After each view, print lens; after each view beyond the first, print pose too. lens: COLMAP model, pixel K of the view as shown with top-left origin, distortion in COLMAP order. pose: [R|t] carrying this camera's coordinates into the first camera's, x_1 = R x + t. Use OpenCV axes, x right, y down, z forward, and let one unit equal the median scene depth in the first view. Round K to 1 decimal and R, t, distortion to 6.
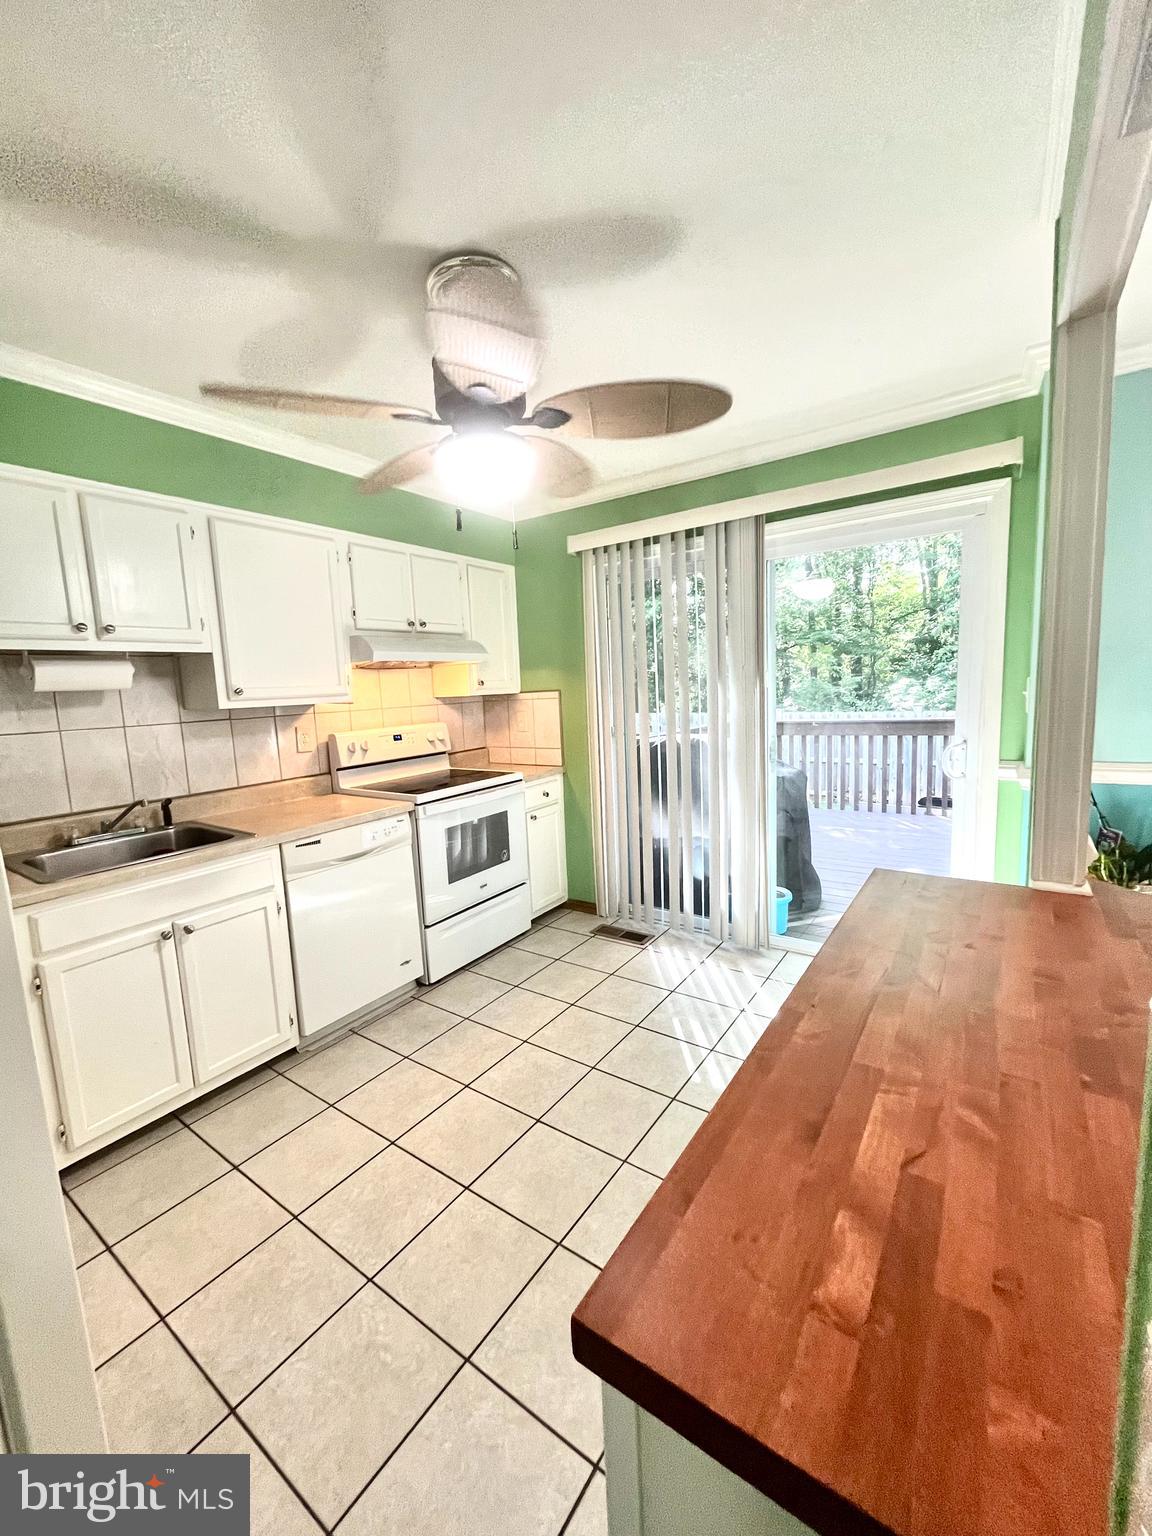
lens RADIAL K [[619.7, 0, 581.1], [0, 619.7, 765.3], [0, 0, 1]] dist [0.001827, -0.001251]
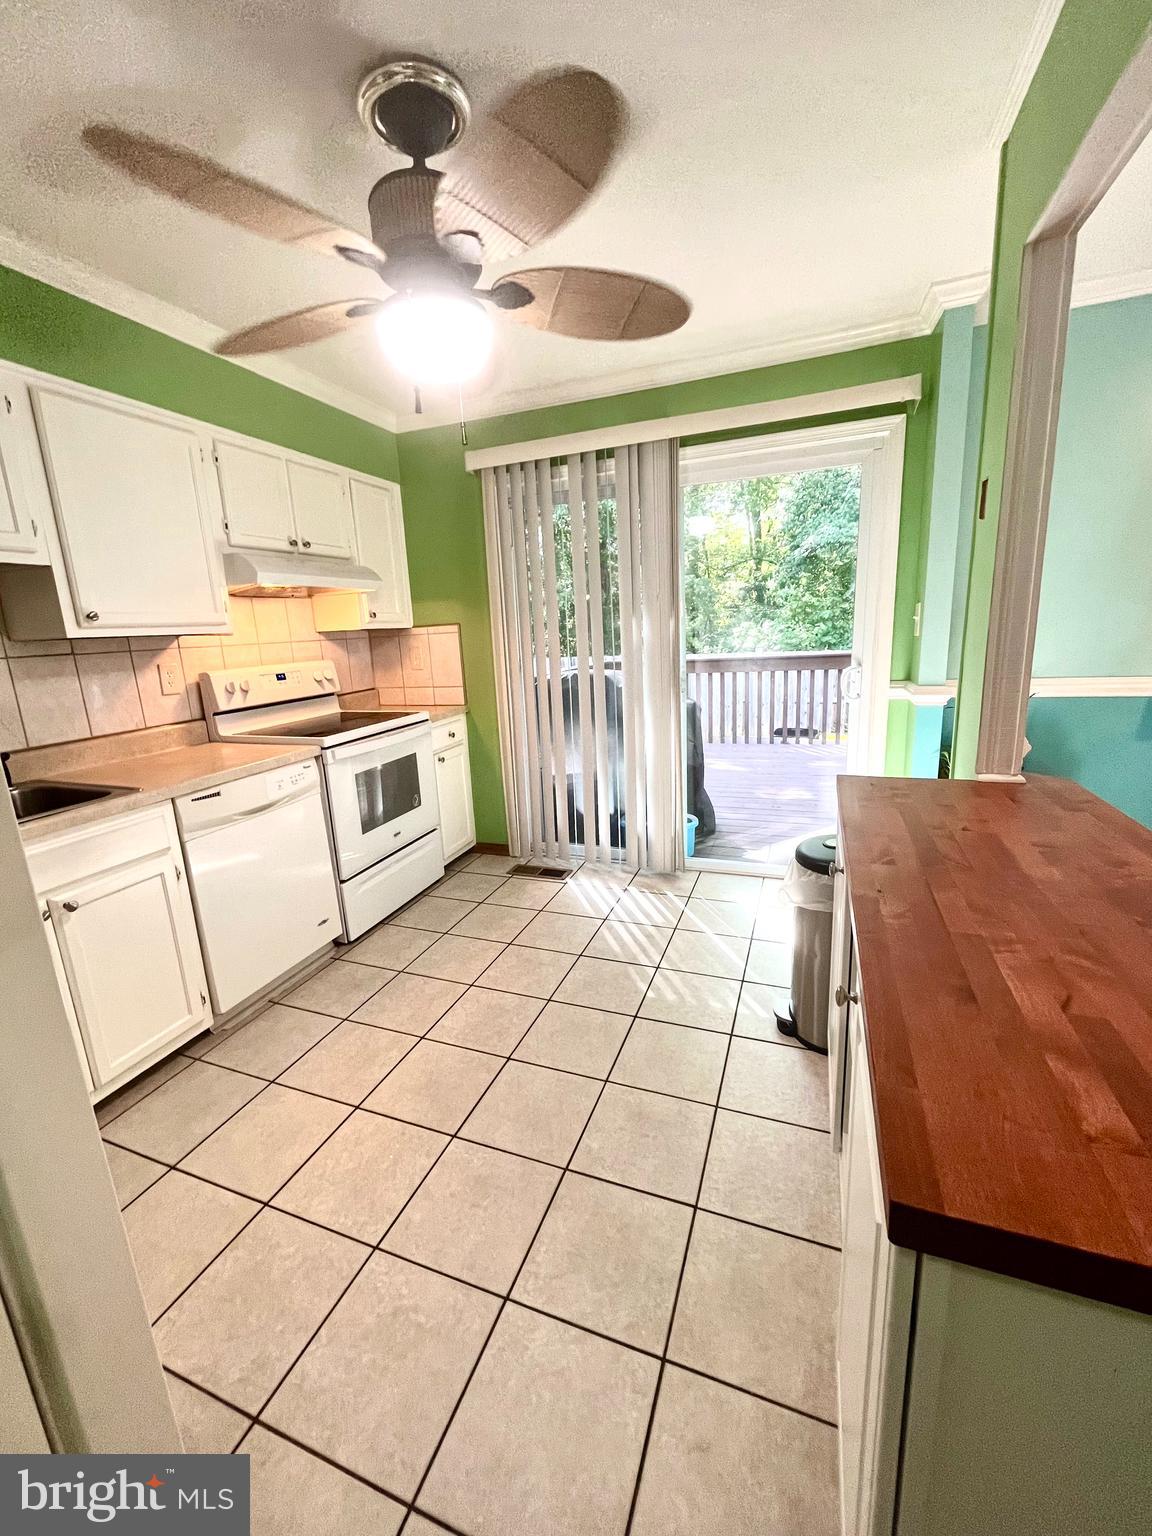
lens RADIAL K [[619.7, 0, 578.8], [0, 619.7, 763.8], [0, 0, 1]] dist [0.001827, -0.001251]
pose [[0.970162, -0.054802, 0.236184, -0.120063], [0.036092, 0.995910, 0.082831, 0.024745], [-0.239757, -0.071835, 0.968172, 0.045252]]
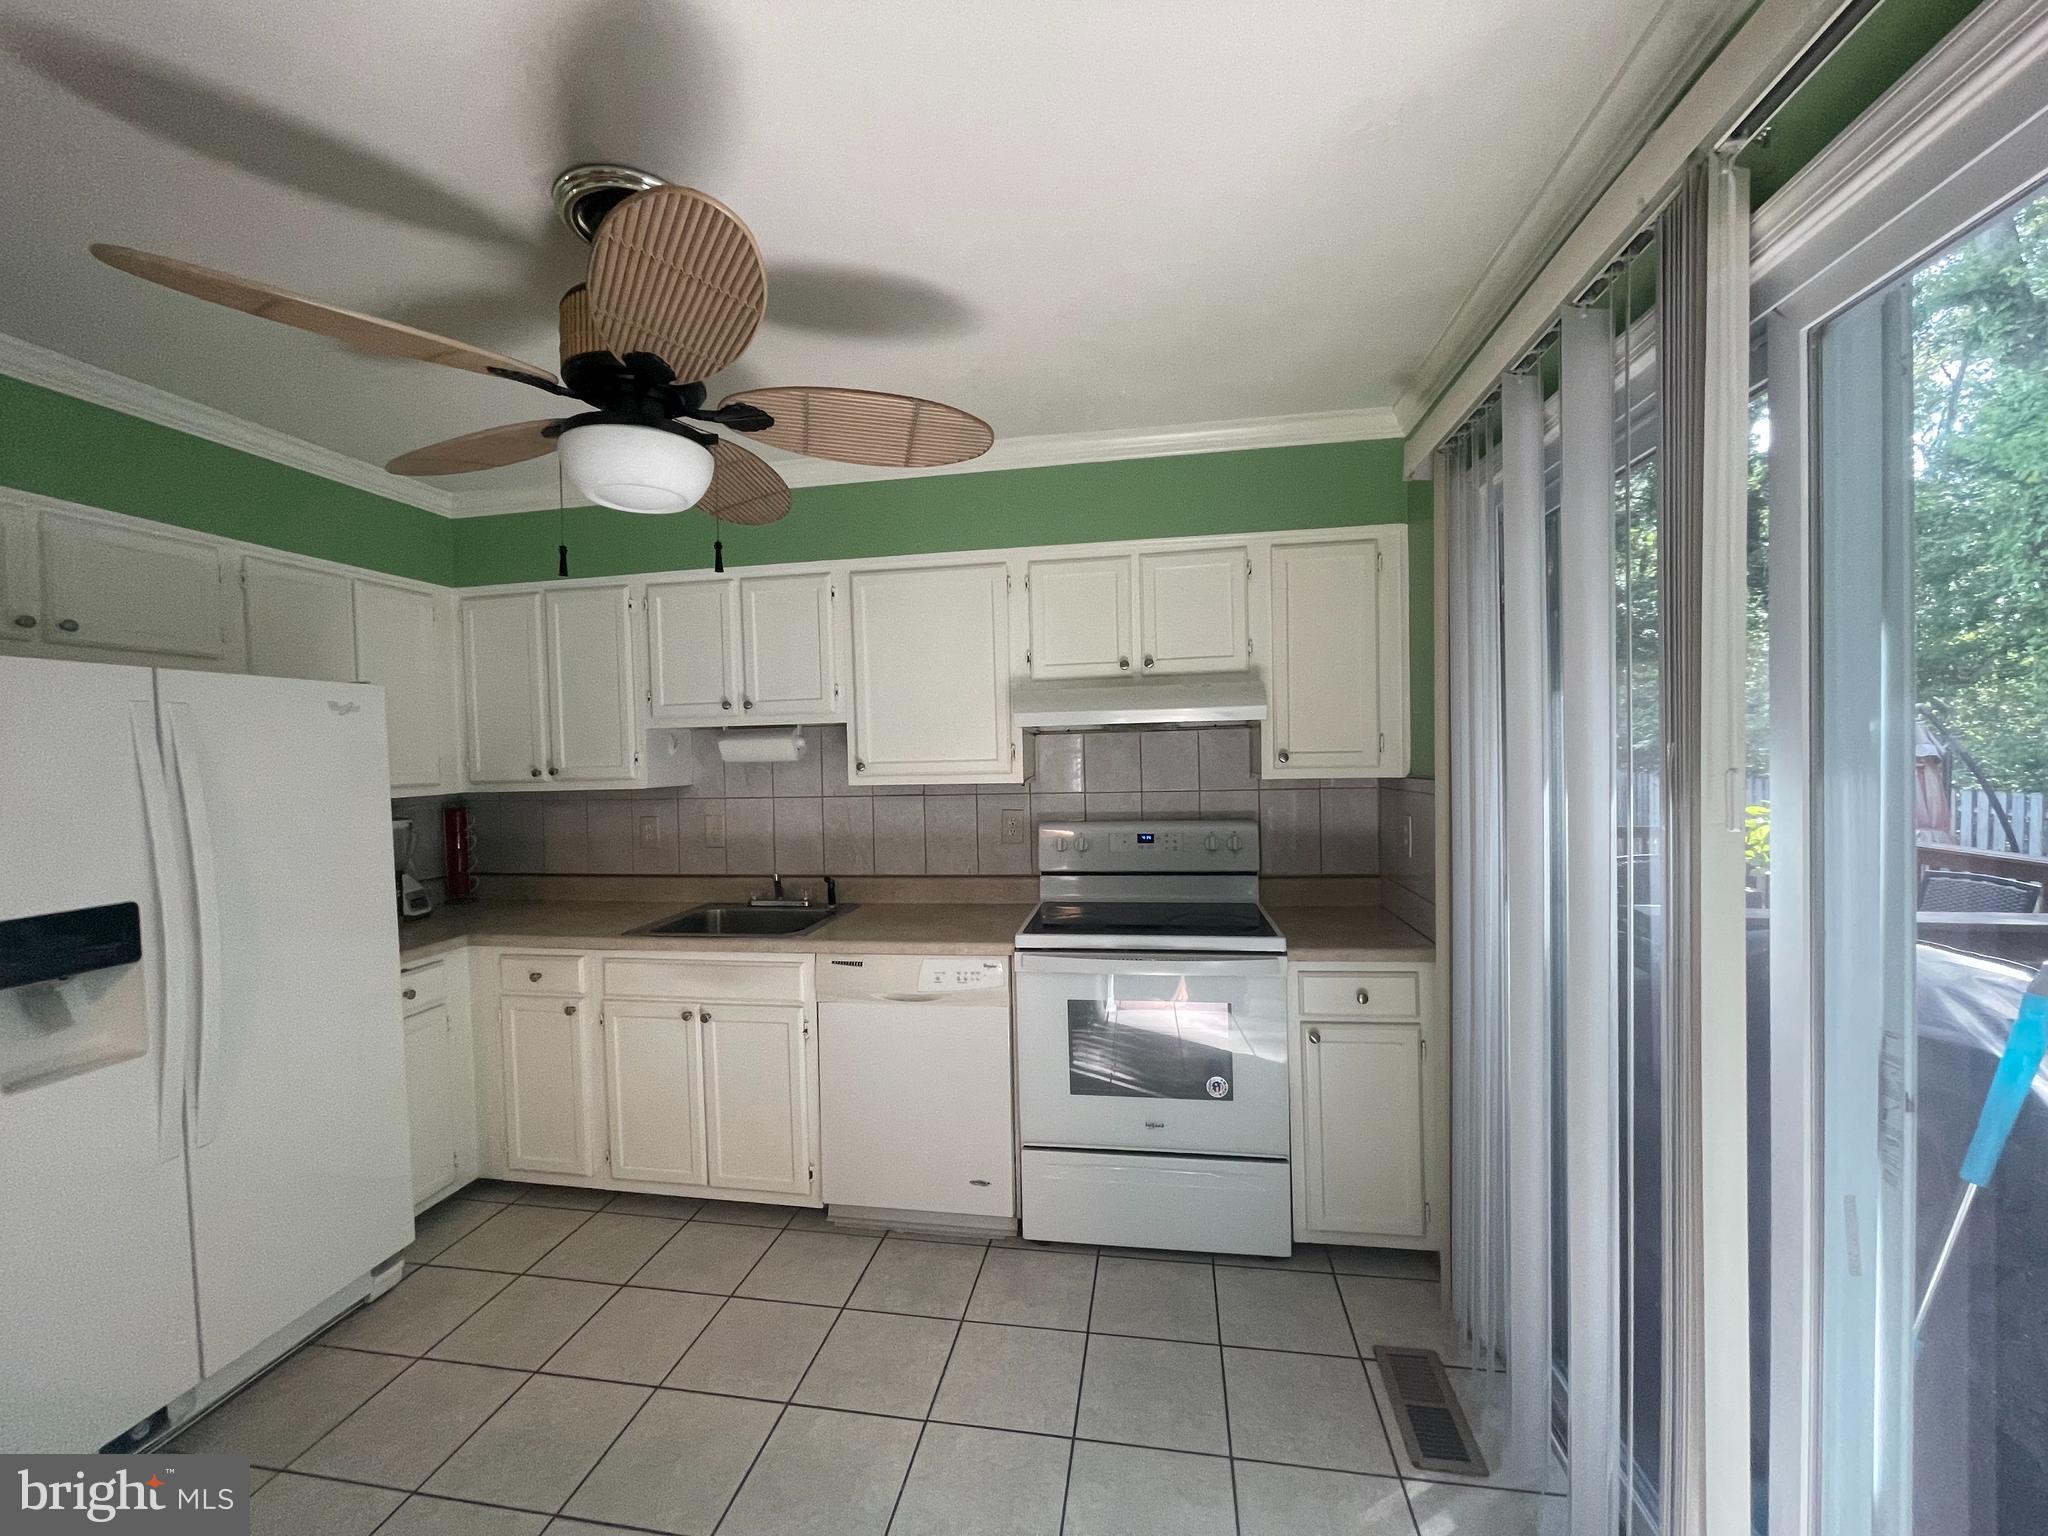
lens RADIAL K [[826.8, 0, 1016.8], [0, 826.8, 778.4], [0, 0, 1]] dist [0.001508, -0.000079]
pose [[0.418395, 0.057237, -0.906460, 0.500073], [-0.113121, 0.993525, 0.010521, -0.120317], [0.901193, 0.098138, 0.422161, 0.617679]]
